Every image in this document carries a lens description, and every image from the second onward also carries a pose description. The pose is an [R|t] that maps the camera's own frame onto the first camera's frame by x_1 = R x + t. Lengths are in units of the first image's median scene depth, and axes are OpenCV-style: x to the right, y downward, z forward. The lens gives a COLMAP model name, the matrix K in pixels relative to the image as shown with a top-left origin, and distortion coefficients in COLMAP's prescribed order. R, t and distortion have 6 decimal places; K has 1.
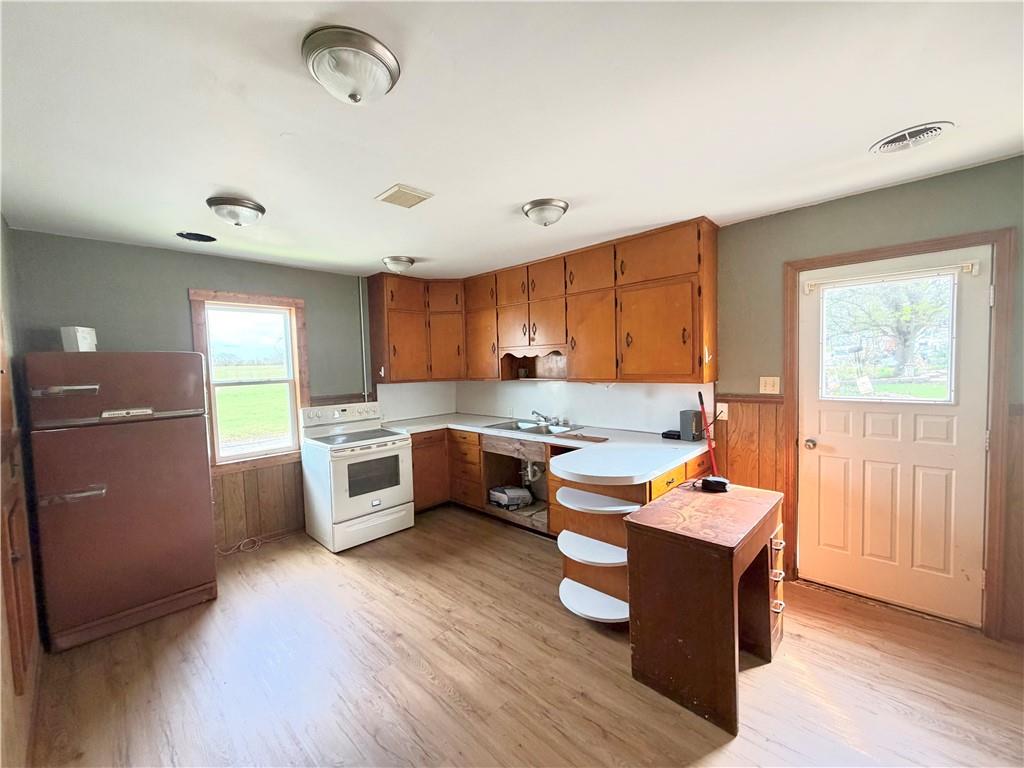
lens RADIAL K [[408.0, 0, 510.7], [0, 408.0, 386.2], [0, 0, 1]] dist [-0.001160, 0.000167]
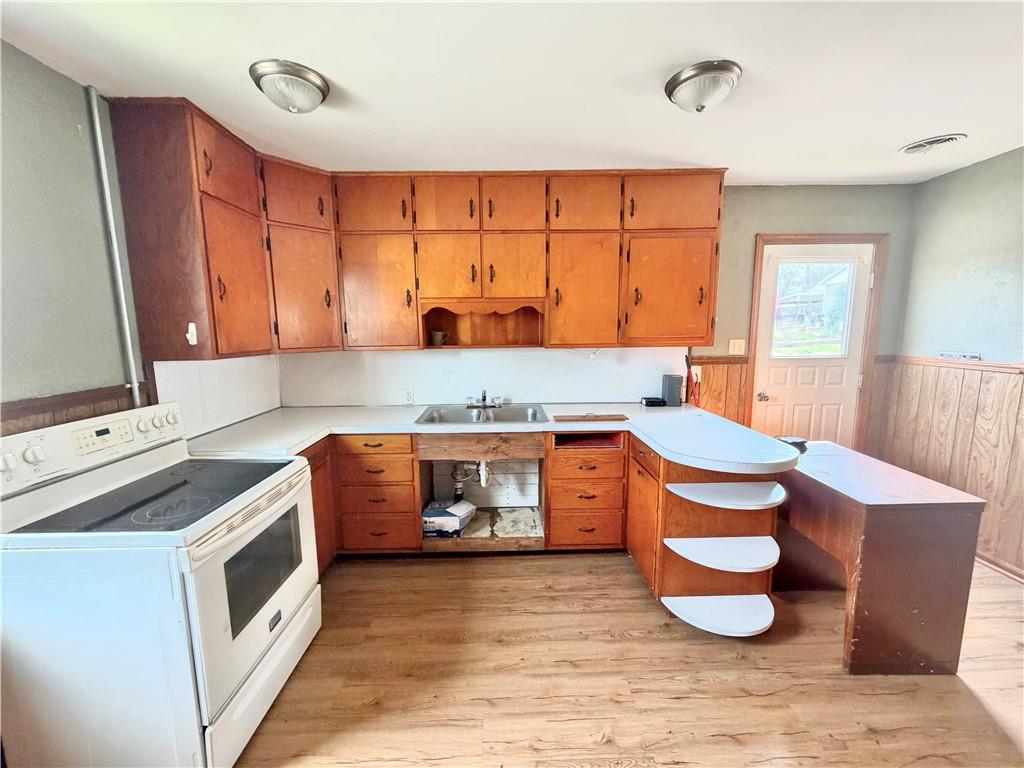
lens RADIAL K [[408.0, 0, 511.7], [0, 408.0, 384.4], [0, 0, 1]] dist [-0.001160, 0.000167]
pose [[0.712880, -0.076477, 0.697103, -0.472673], [0.029900, 0.996447, 0.078740, -0.005583], [-0.700648, -0.035289, 0.712634, 0.535011]]
